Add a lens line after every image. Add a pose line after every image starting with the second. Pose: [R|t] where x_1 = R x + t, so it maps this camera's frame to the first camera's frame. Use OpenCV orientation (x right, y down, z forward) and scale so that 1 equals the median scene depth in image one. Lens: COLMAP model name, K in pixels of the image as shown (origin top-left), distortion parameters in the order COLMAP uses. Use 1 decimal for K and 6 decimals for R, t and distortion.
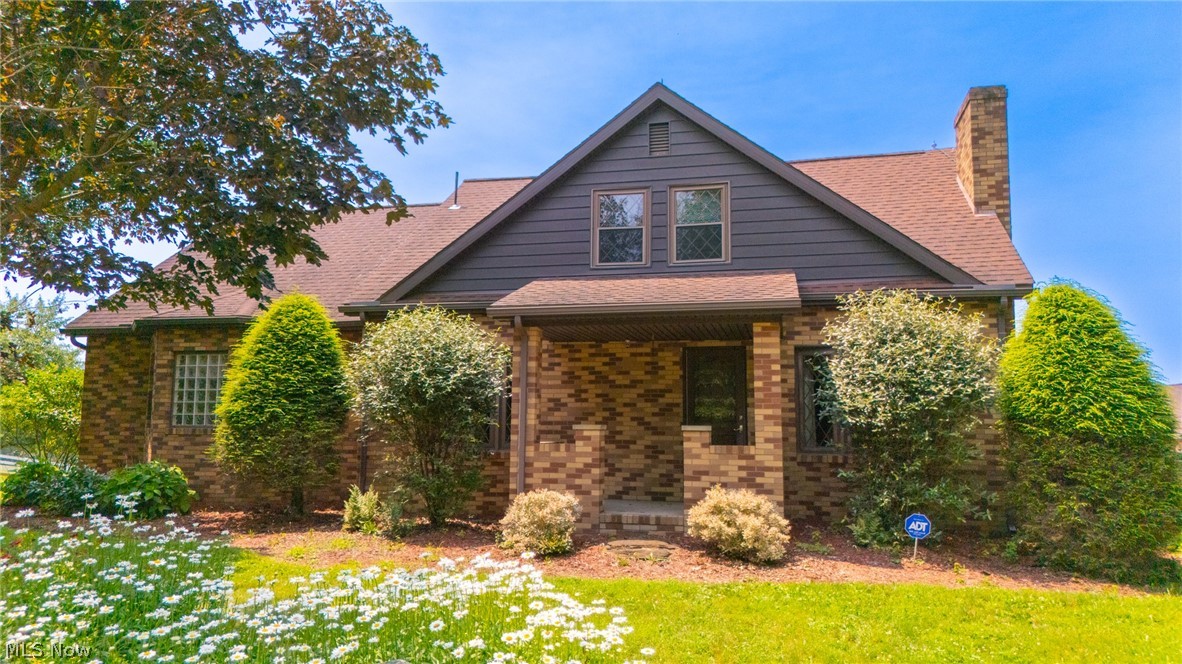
lens RADIAL K [[861.6, 0, 588.1], [0, 861.6, 332.0], [0, 0, 1]] dist [0.050499, -0.017696]
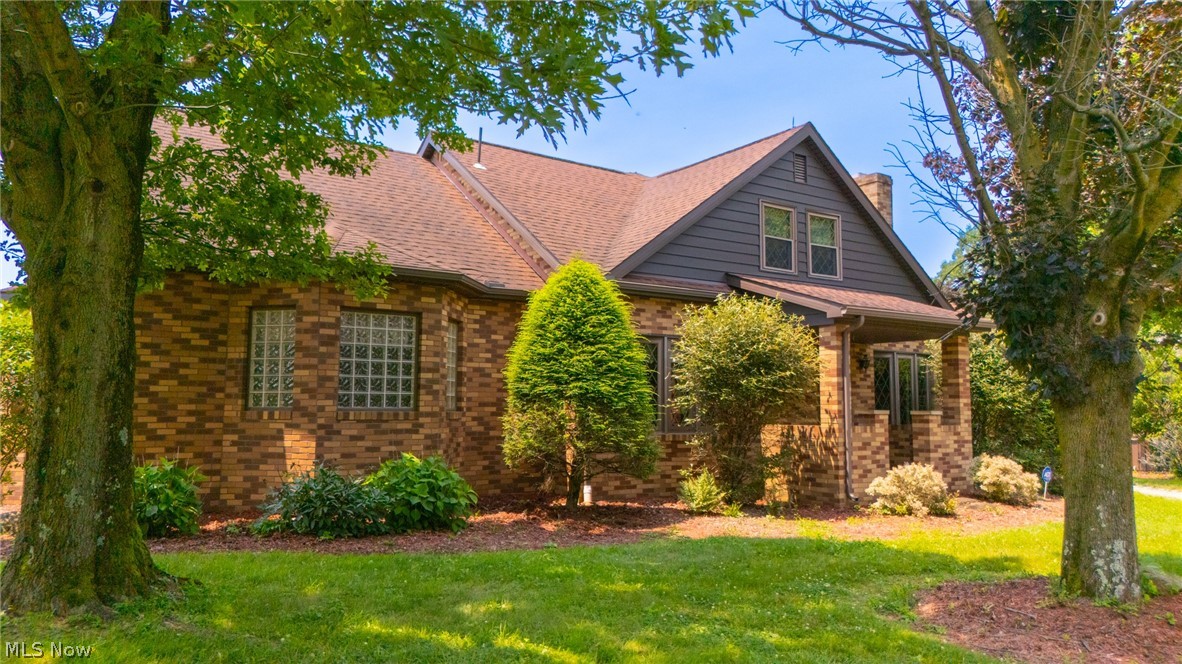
lens RADIAL K [[861.6, 0, 587.3], [0, 861.6, 331.0], [0, 0, 1]] dist [0.050499, -0.017696]
pose [[0.671642, 0.065732, 0.737954, -1.003079], [-0.084340, 0.996365, -0.011988, 0.039060], [-0.736060, -0.054188, 0.674744, 0.412148]]
